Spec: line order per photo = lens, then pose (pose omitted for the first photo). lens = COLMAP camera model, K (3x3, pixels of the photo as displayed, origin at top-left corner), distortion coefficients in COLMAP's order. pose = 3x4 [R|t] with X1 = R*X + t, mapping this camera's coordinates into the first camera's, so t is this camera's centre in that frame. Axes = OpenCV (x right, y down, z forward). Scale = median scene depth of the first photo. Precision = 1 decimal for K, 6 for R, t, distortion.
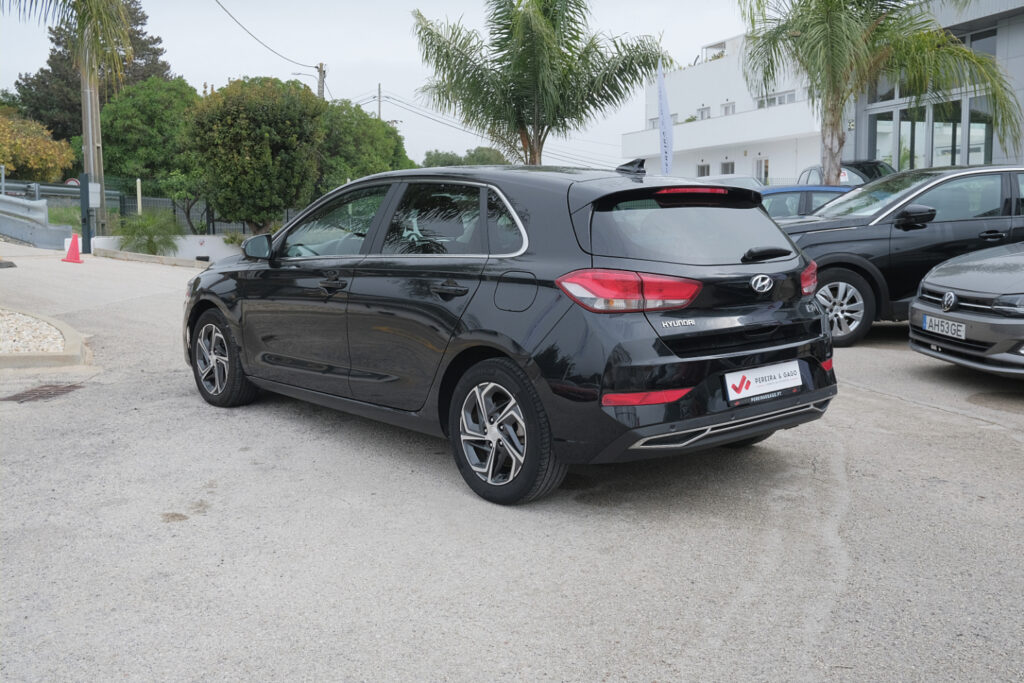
lens RADIAL K [[1057.2, 0, 512.0], [0, 1057.2, 341.5], [0, 0, 1]] dist [-0.008418, 0.014928]
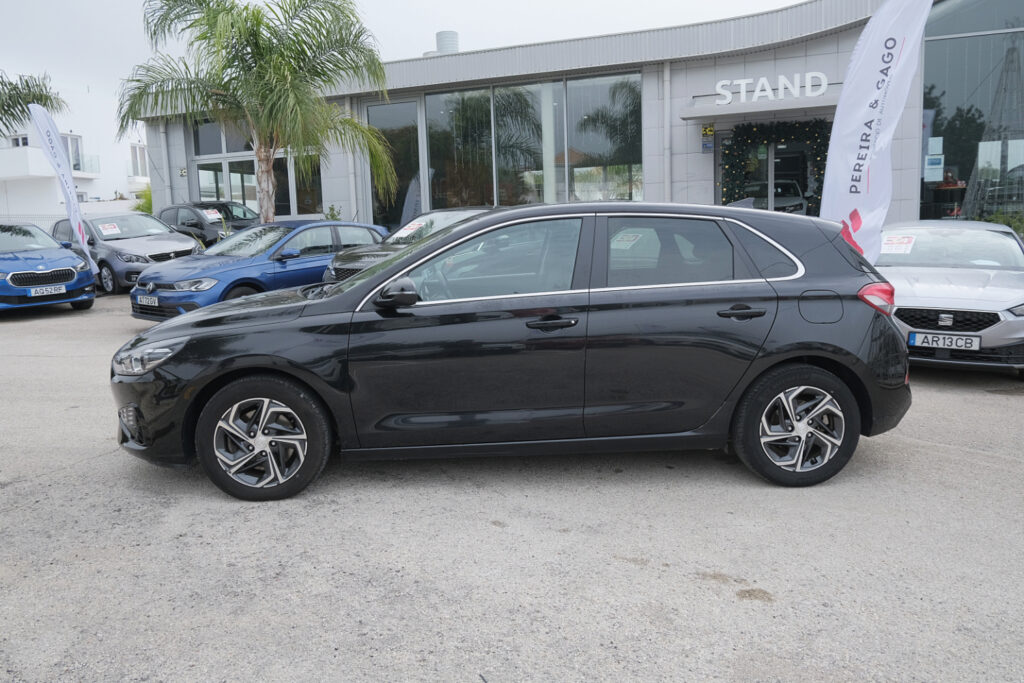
lens RADIAL K [[781.4, 0, 512.0], [0, 781.4, 341.5], [0, 0, 1]] dist [0.001359, 0.001061]
pose [[0.591862, -0.120177, 0.797030, -0.237694], [0.116261, 0.991211, 0.063122, -0.027257], [-0.797610, 0.055304, 0.600632, 0.193422]]
